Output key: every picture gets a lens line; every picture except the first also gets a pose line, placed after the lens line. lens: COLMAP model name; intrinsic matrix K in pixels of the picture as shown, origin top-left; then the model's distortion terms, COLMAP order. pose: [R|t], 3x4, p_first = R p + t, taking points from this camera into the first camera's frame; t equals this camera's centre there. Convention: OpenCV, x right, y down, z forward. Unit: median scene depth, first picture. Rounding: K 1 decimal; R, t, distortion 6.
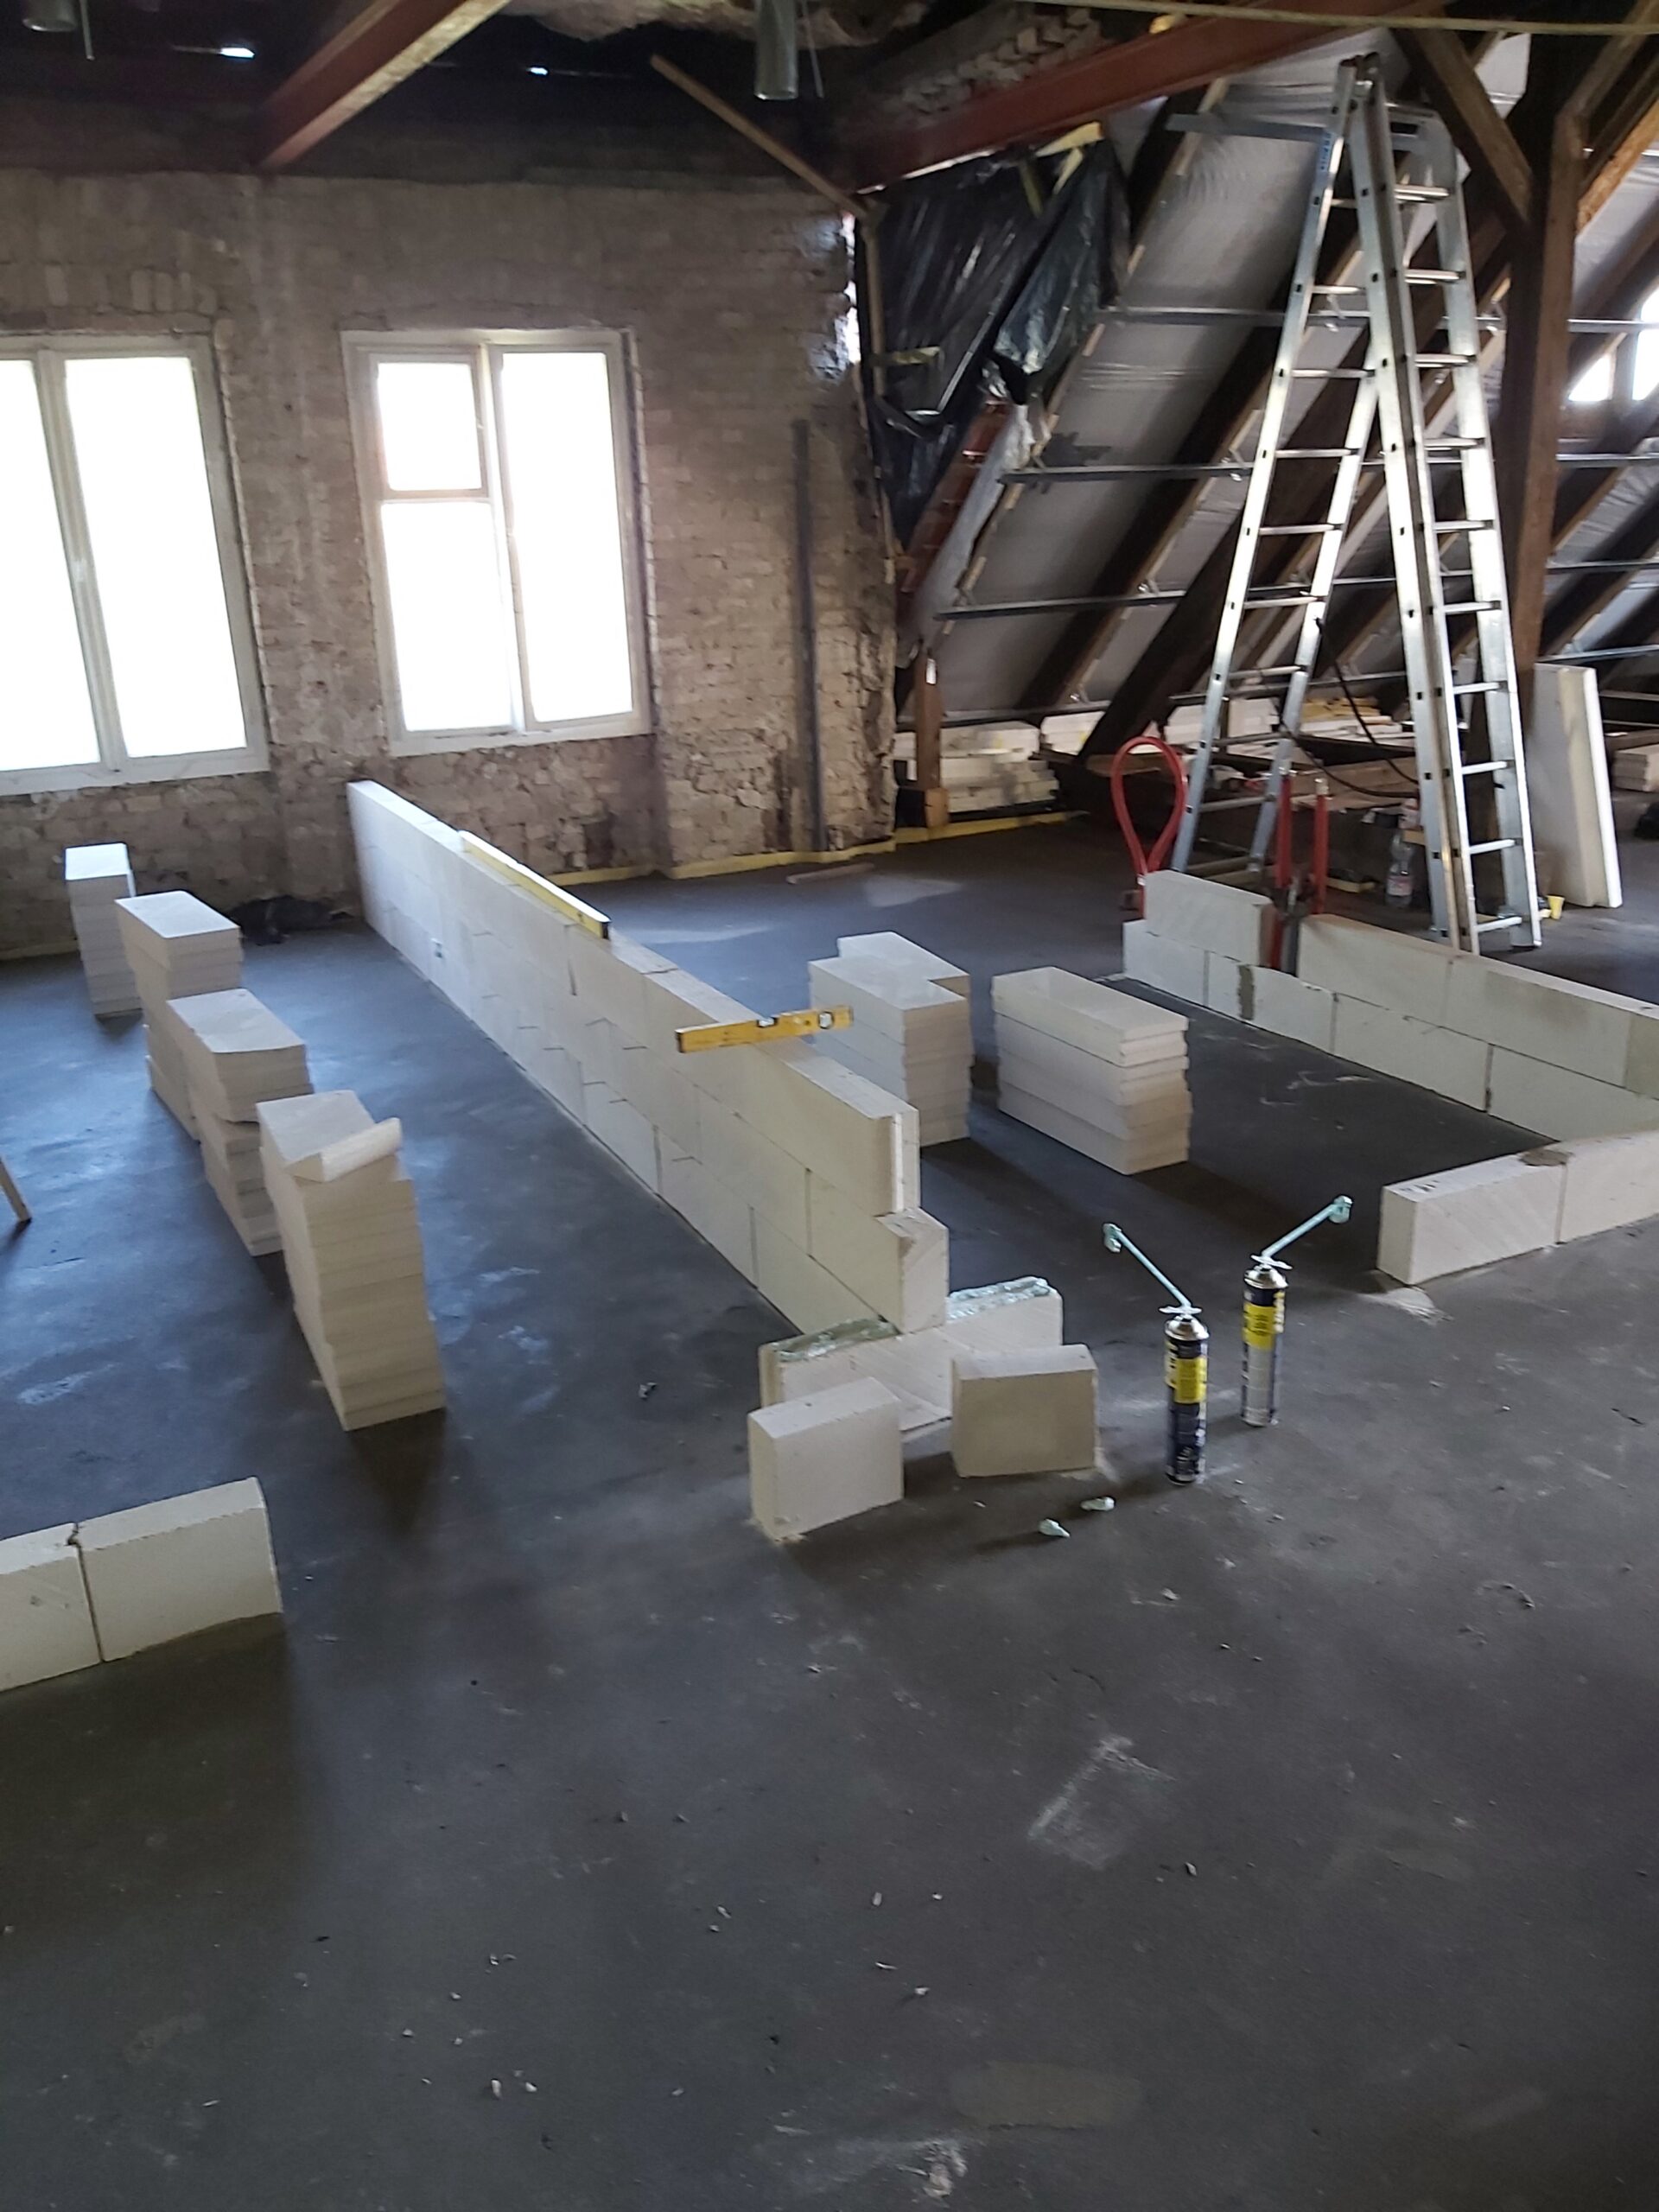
lens RADIAL K [[1679.1, 0, 865.3], [0, 1679.1, 1096.0], [0, 0, 1]] dist [0.071945, -0.151114]
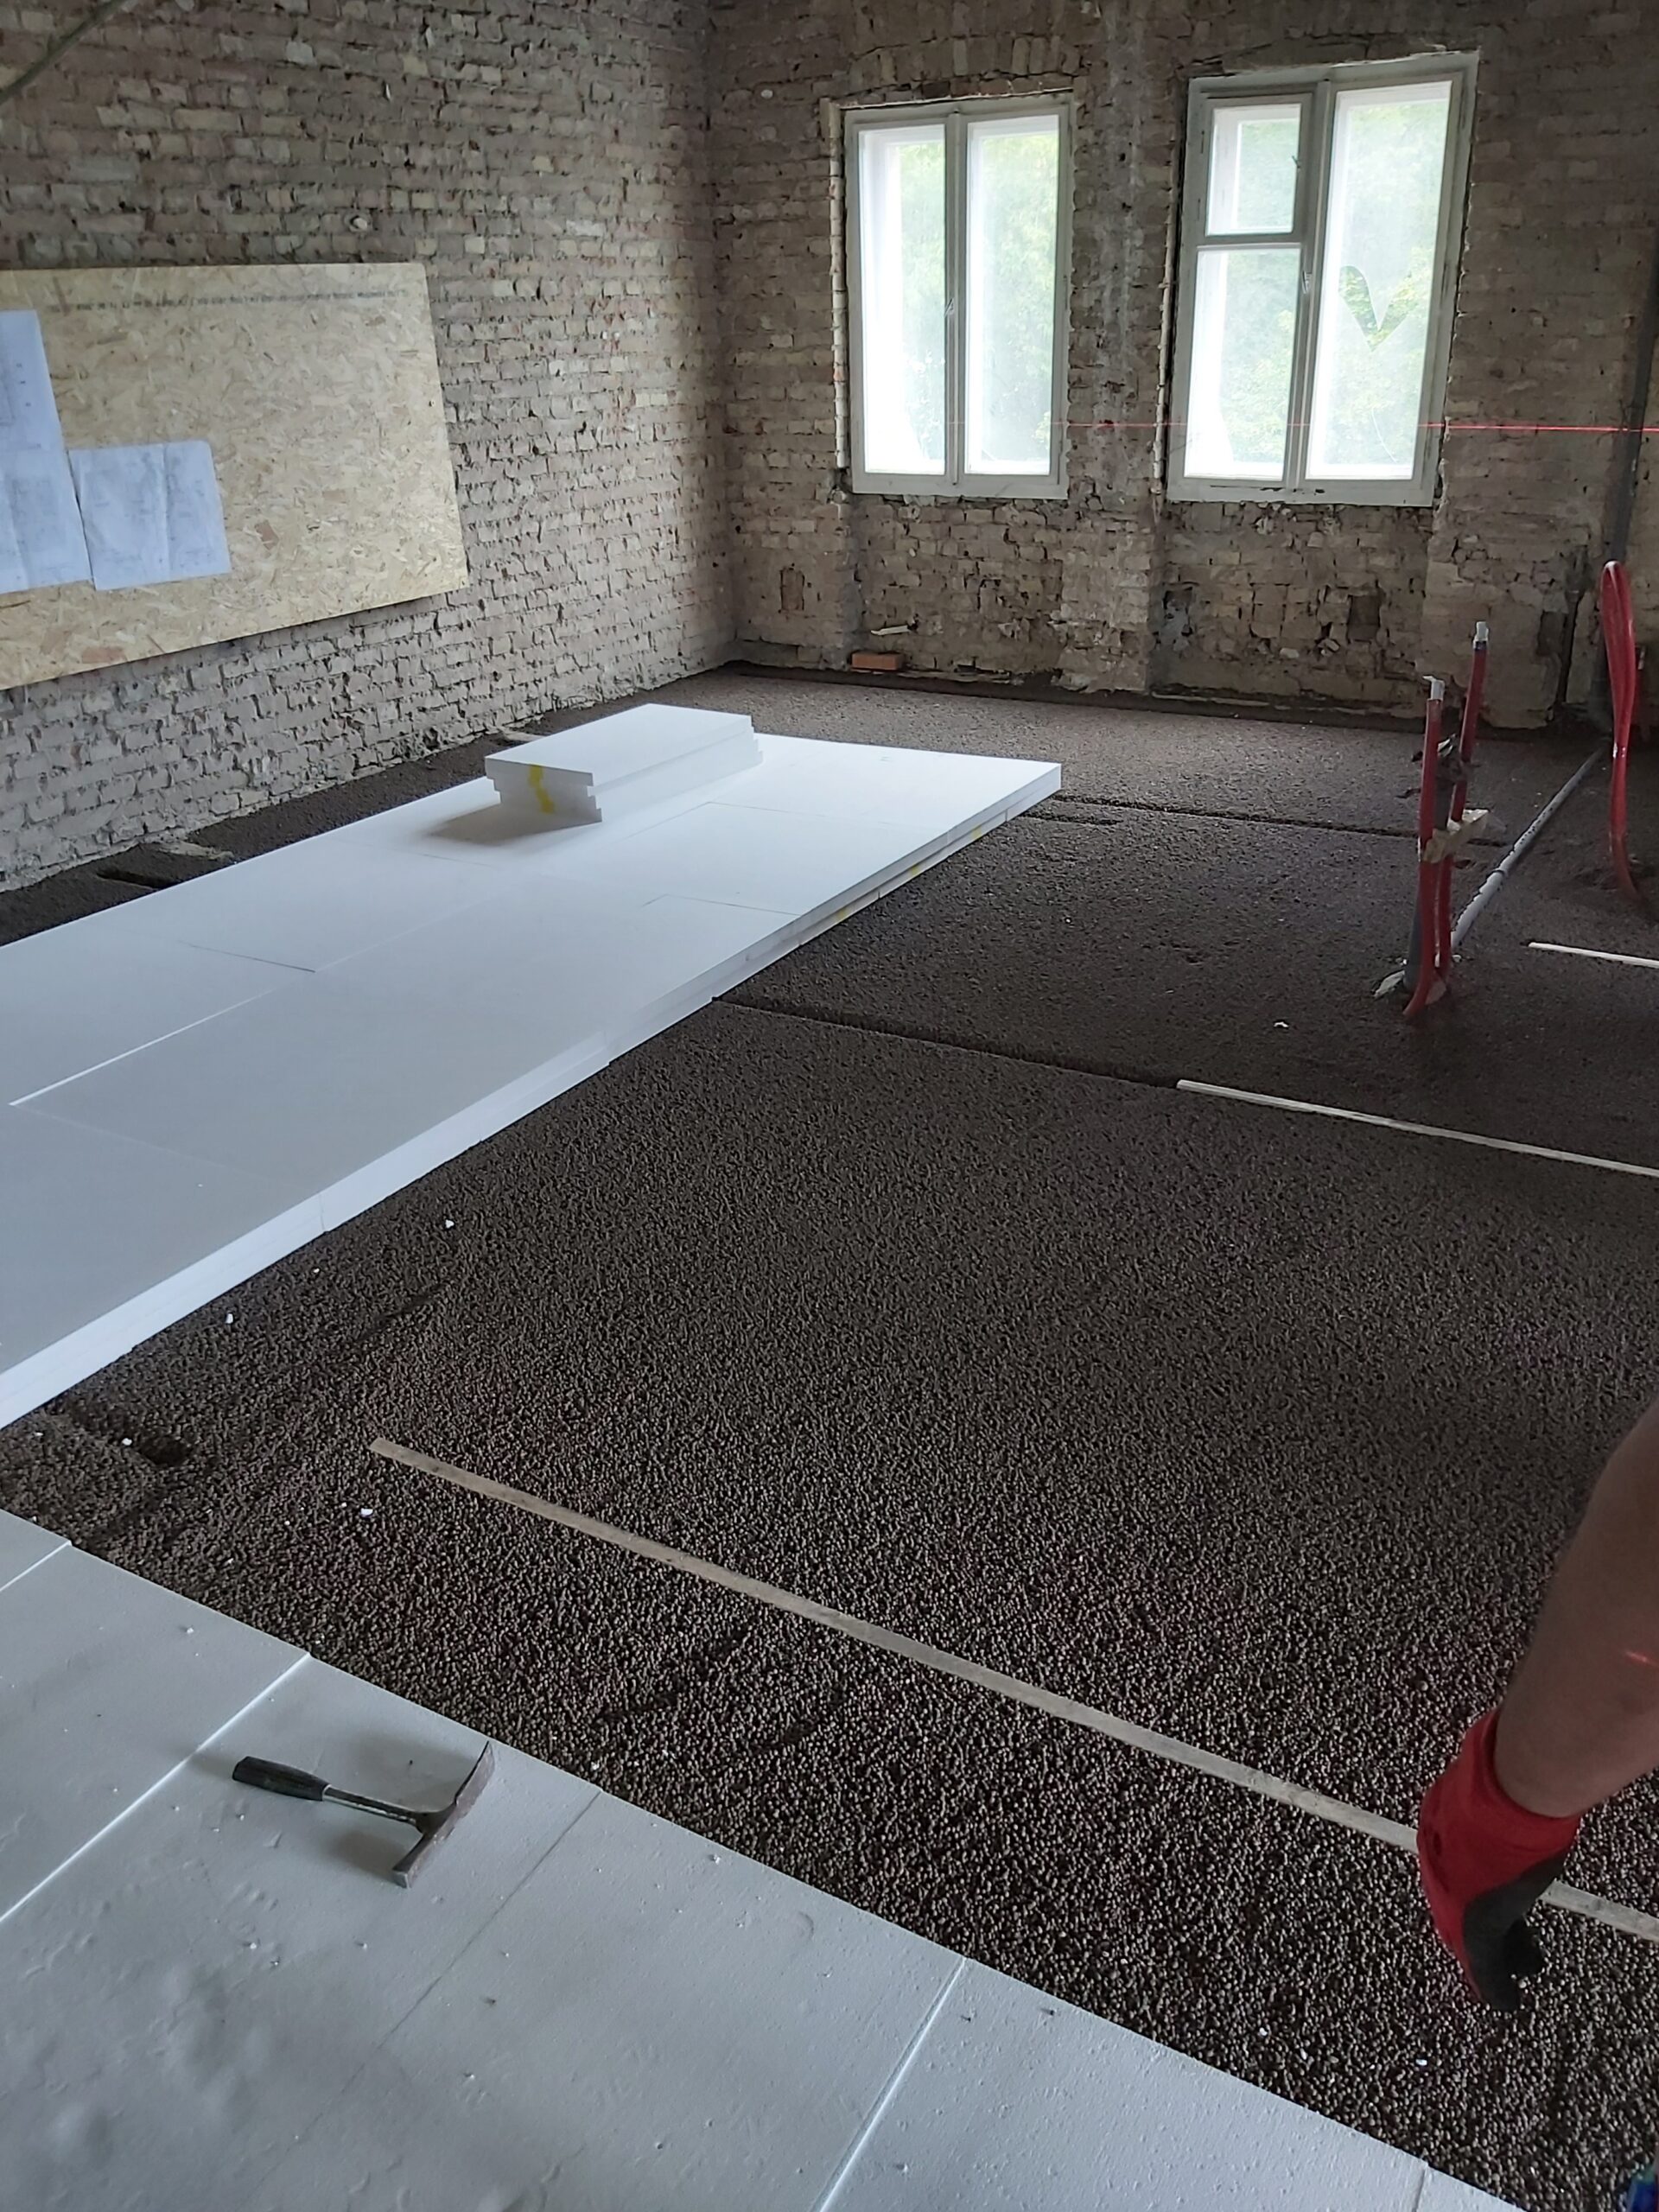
lens RADIAL K [[1726.4, 0, 828.7], [0, 1726.4, 1098.4], [0, 0, 1]] dist [0.040582, -0.102060]
pose [[0.530247, 0.371070, -0.762329, 0.581536], [-0.270607, 0.926181, 0.262603, -0.082089], [0.803499, 0.067047, 0.591519, 0.216008]]
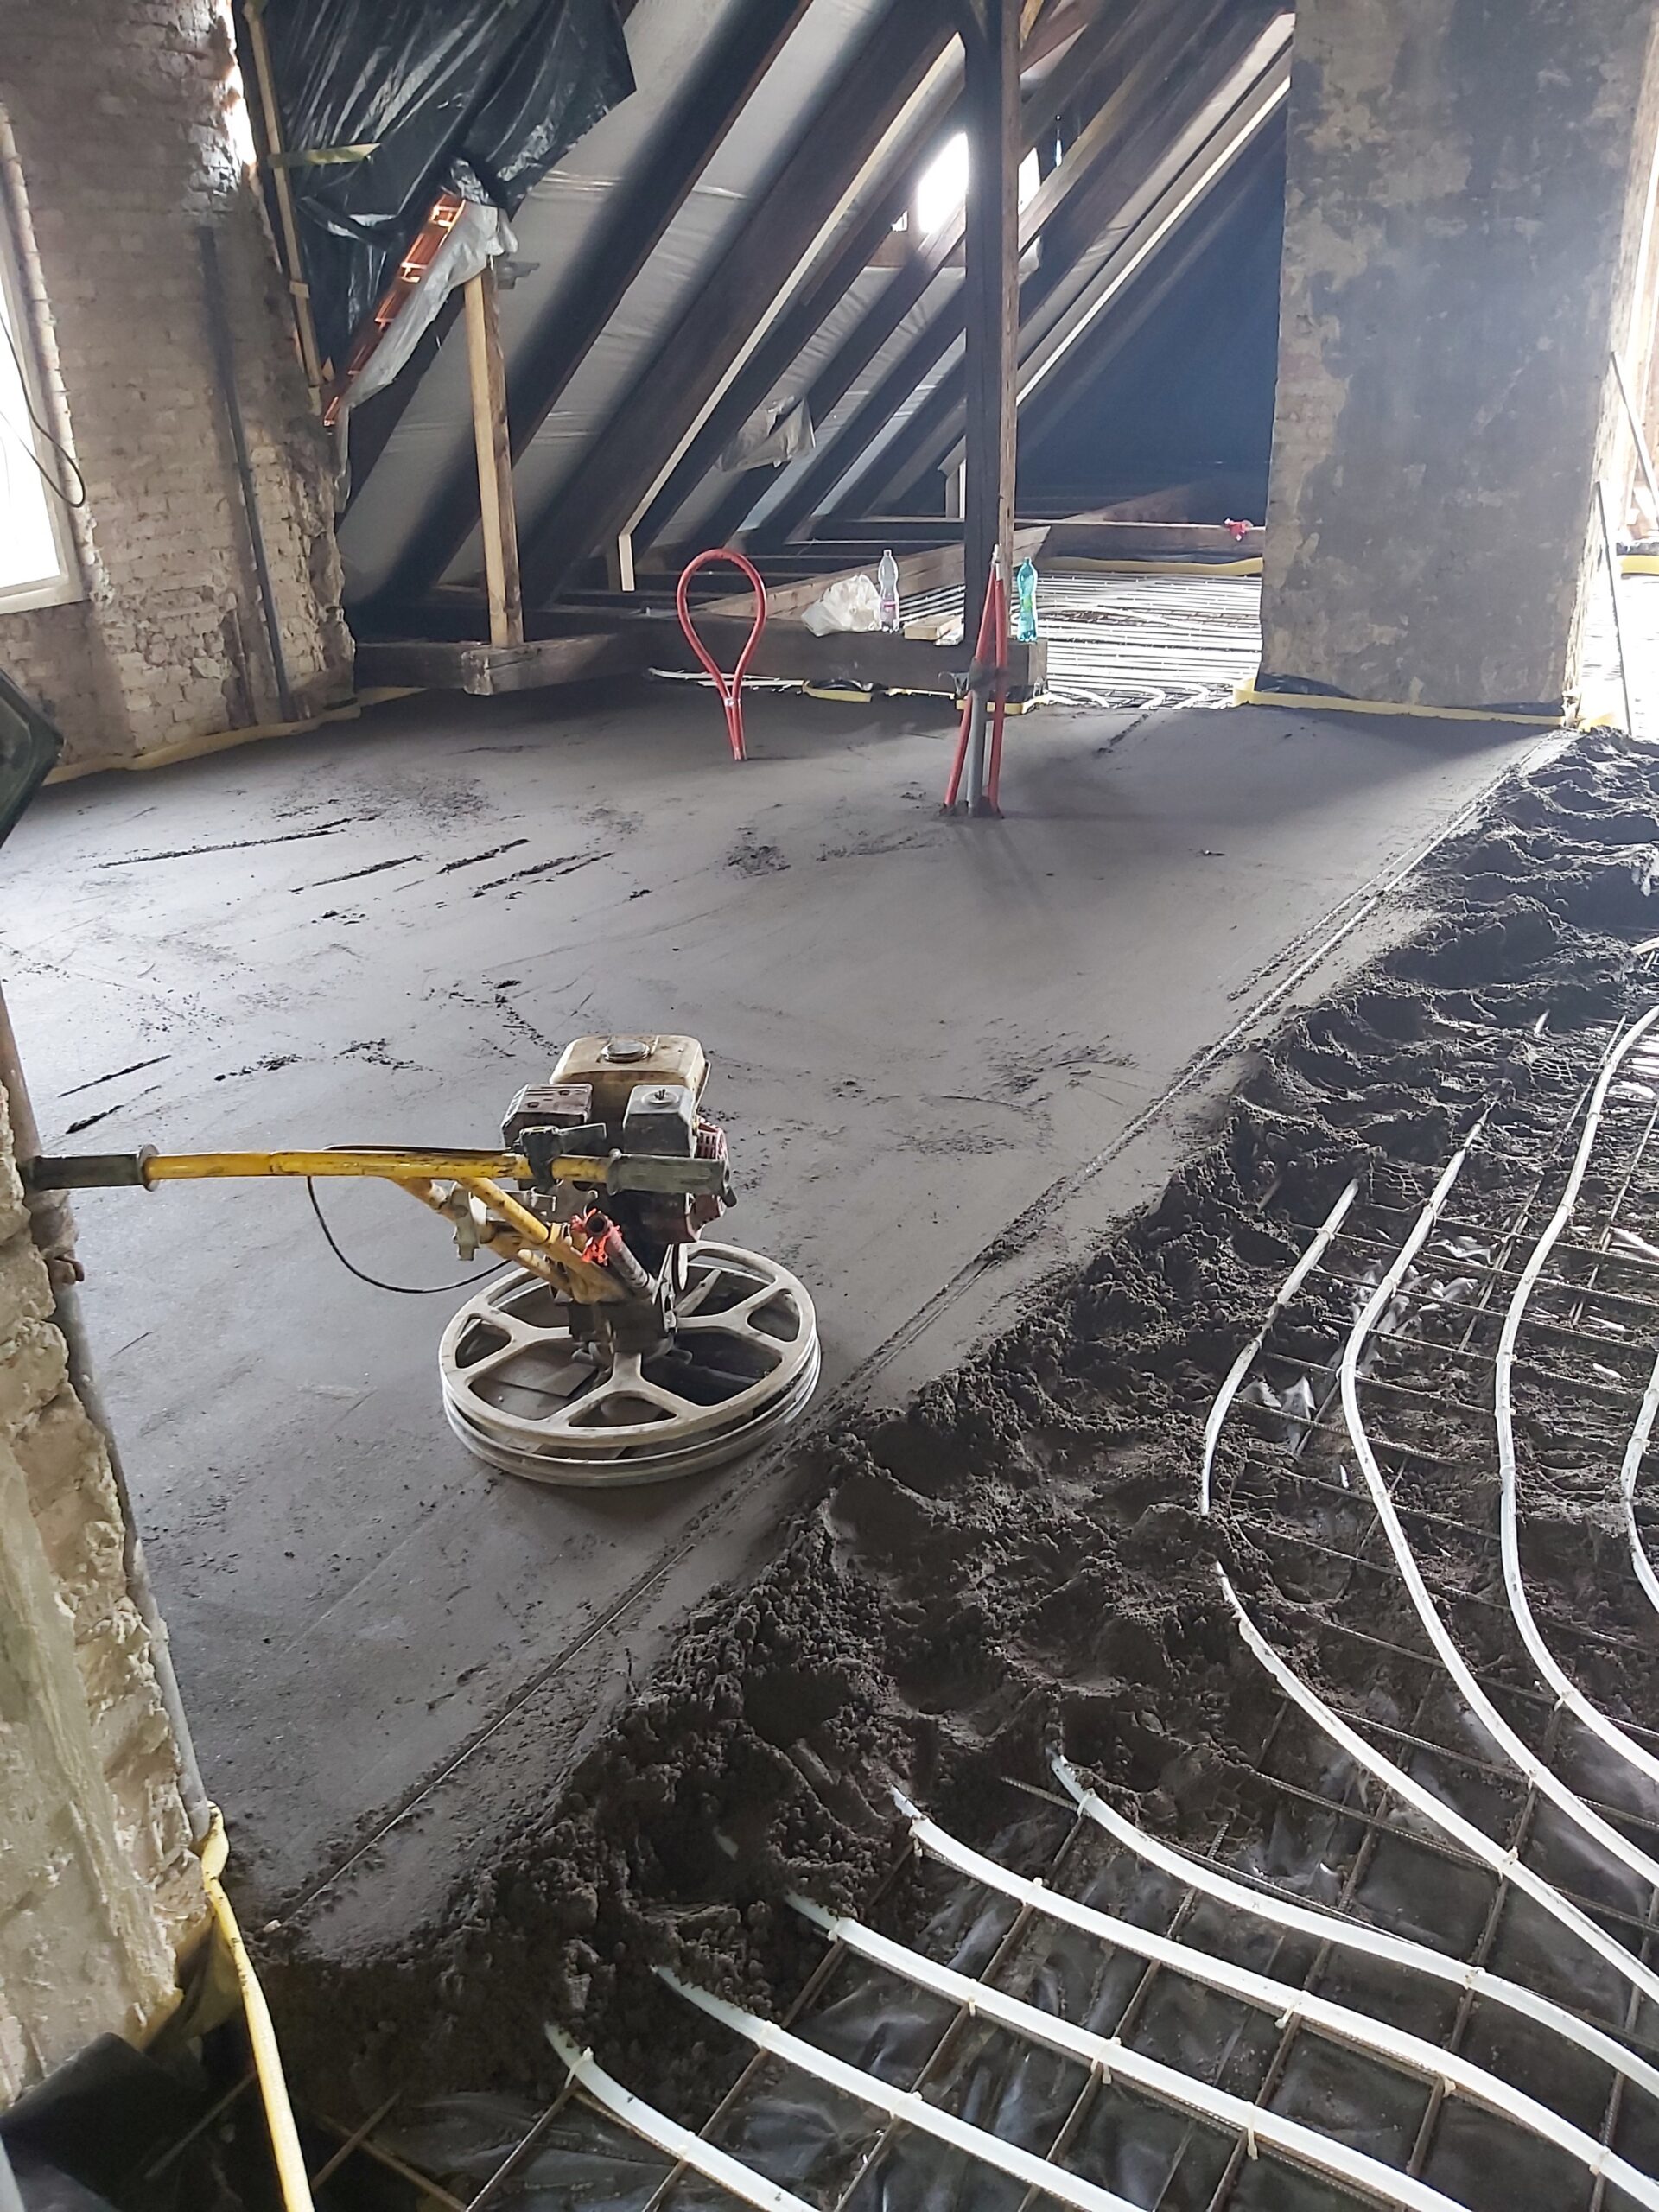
lens RADIAL K [[1690.6, 0, 829.5], [0, 1690.6, 1106.0], [0, 0, 1]] dist [0.054150, -0.120267]
pose [[0.859246, -0.211603, 0.465747, -0.277822], [0.180773, 0.977296, 0.110512, 0.006368], [-0.478558, -0.010762, 0.877990, 0.076574]]
